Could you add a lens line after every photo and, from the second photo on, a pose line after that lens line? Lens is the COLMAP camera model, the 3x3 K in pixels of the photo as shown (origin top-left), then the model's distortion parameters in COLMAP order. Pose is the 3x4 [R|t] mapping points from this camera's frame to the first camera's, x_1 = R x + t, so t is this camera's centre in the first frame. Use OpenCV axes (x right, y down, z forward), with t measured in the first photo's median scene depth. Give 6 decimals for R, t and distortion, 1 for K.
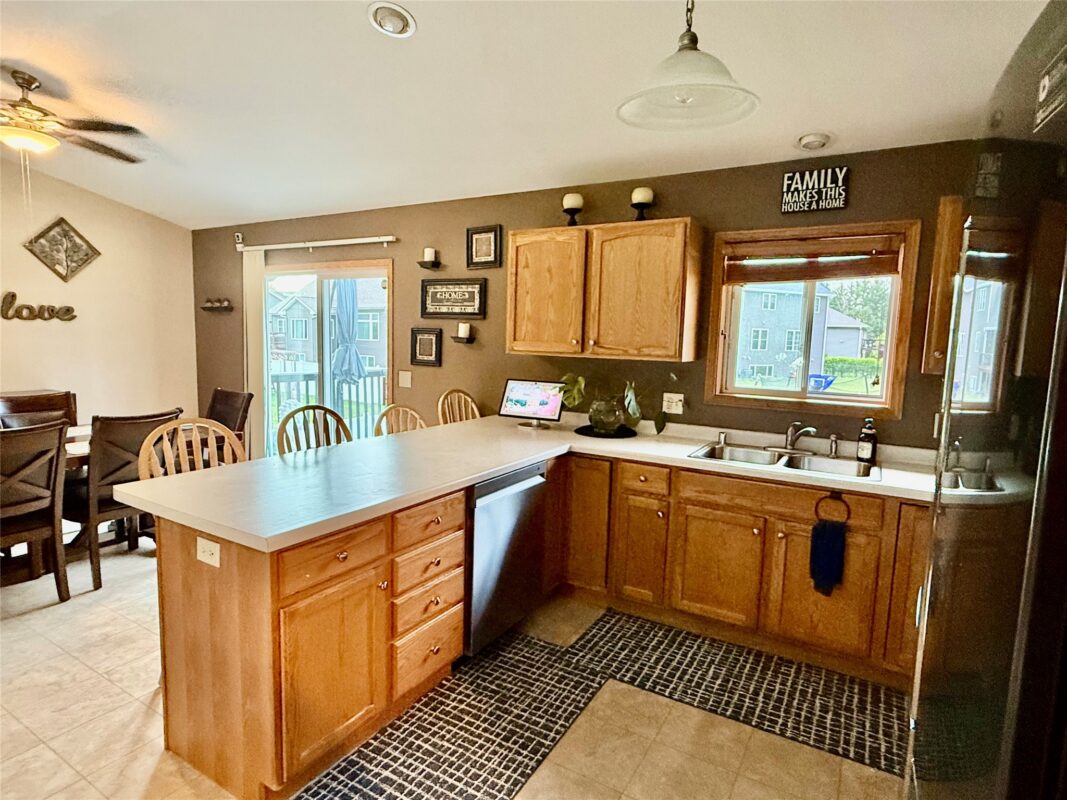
lens RADIAL K [[588.5, 0, 530.5], [0, 588.5, 398.2], [0, 0, 1]] dist [0.004151, 0.002742]
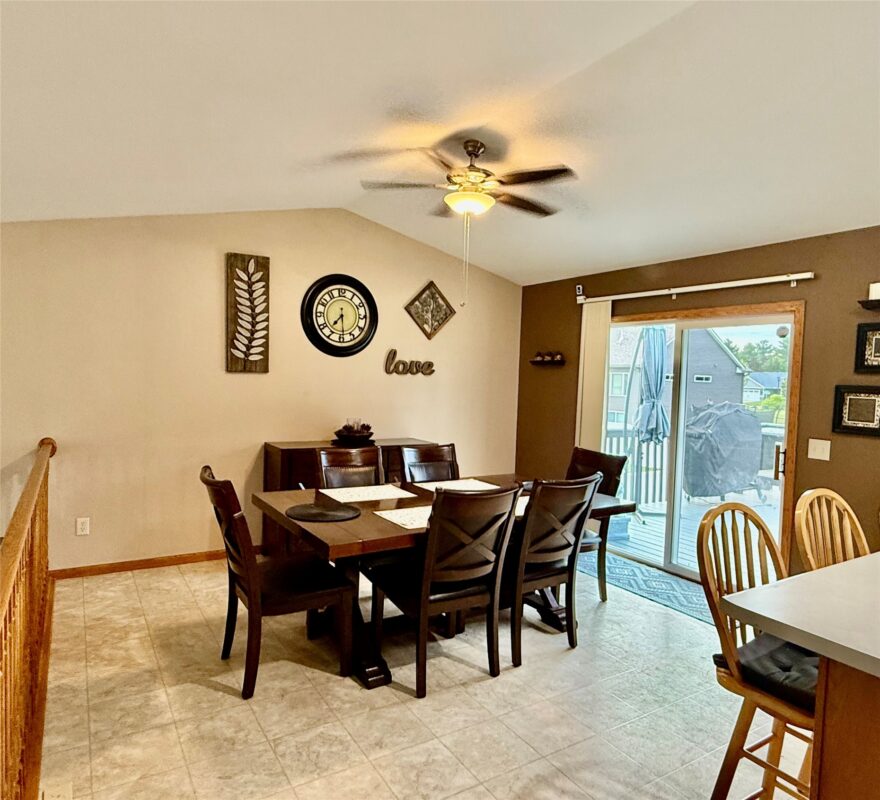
lens RADIAL K [[582.2, 0, 434.0], [0, 582.2, 401.7], [0, 0, 1]] dist [-0.017408, 0.001982]
pose [[0.888841, 0.023420, -0.457616, -0.319209], [-0.060886, 0.995874, -0.067293, -0.012469], [0.454152, 0.087675, 0.886600, 0.072555]]
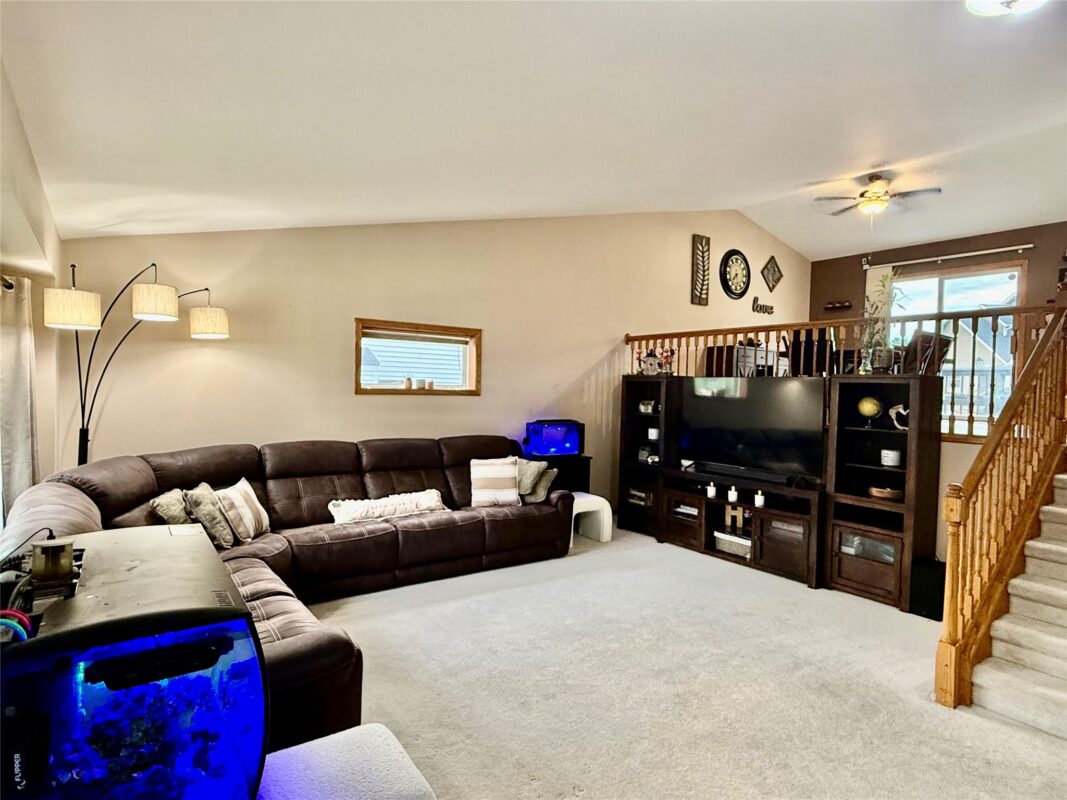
lens RADIAL K [[588.5, 0, 537.1], [0, 588.5, 404.3], [0, 0, 1]] dist [0.004151, 0.002742]
pose [[0.923240, 0.010476, -0.384081, -0.836652], [-0.045544, 0.995565, -0.082322, 0.345015], [0.381515, 0.093495, 0.919622, -0.935122]]
